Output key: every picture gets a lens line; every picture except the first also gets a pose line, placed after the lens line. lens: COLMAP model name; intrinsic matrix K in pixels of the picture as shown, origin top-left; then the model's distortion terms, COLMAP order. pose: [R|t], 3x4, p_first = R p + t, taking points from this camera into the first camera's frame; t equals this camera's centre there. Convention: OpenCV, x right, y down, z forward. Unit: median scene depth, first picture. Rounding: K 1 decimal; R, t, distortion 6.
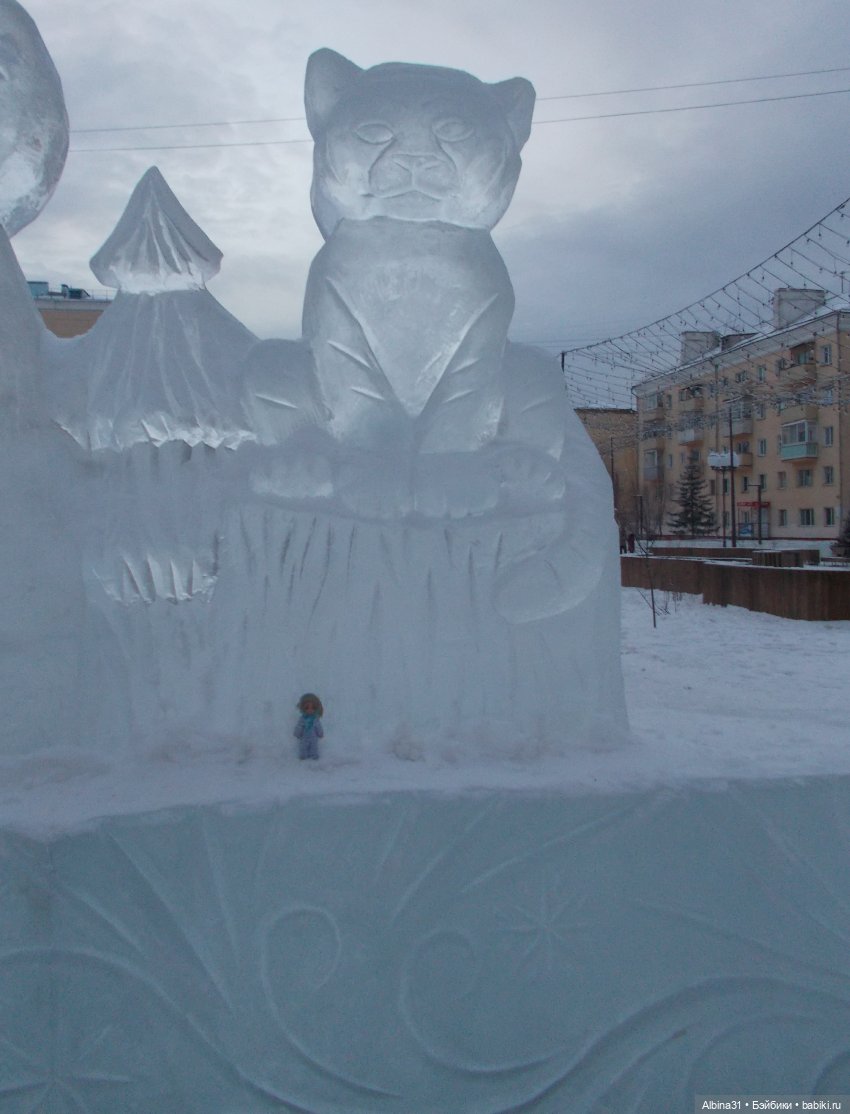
lens RADIAL K [[979.1, 0, 387.7], [0, 979.1, 487.1], [0, 0, 1]] dist [-0.004277, 0.007347]
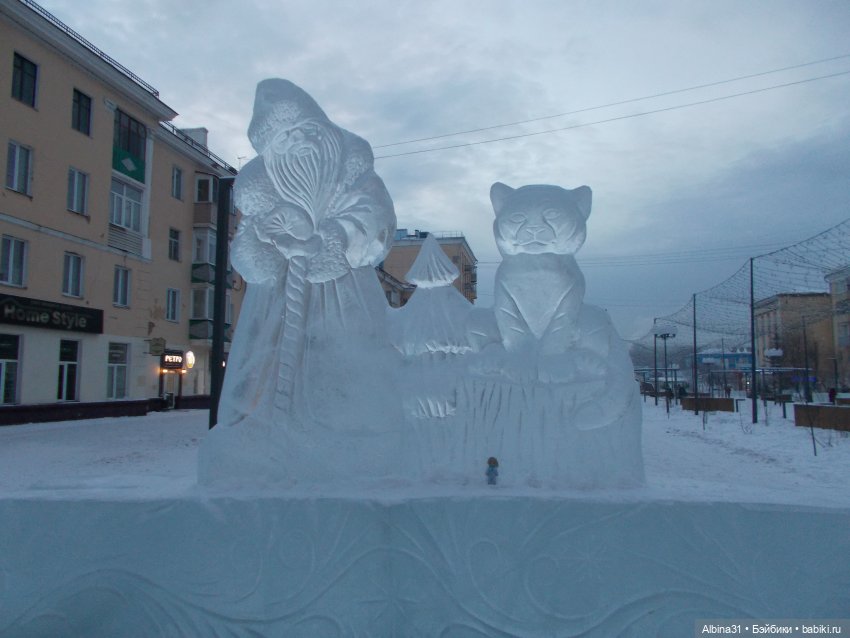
lens RADIAL K [[655.5, 0, 425.0], [0, 655.5, 319.0], [0, 0, 1]] dist [0.006444, 0.000653]
pose [[0.952464, -0.032888, -0.302870, 0.246240], [0.015671, 0.998129, -0.059102, -0.032114], [0.304247, 0.051546, 0.951198, -0.560502]]
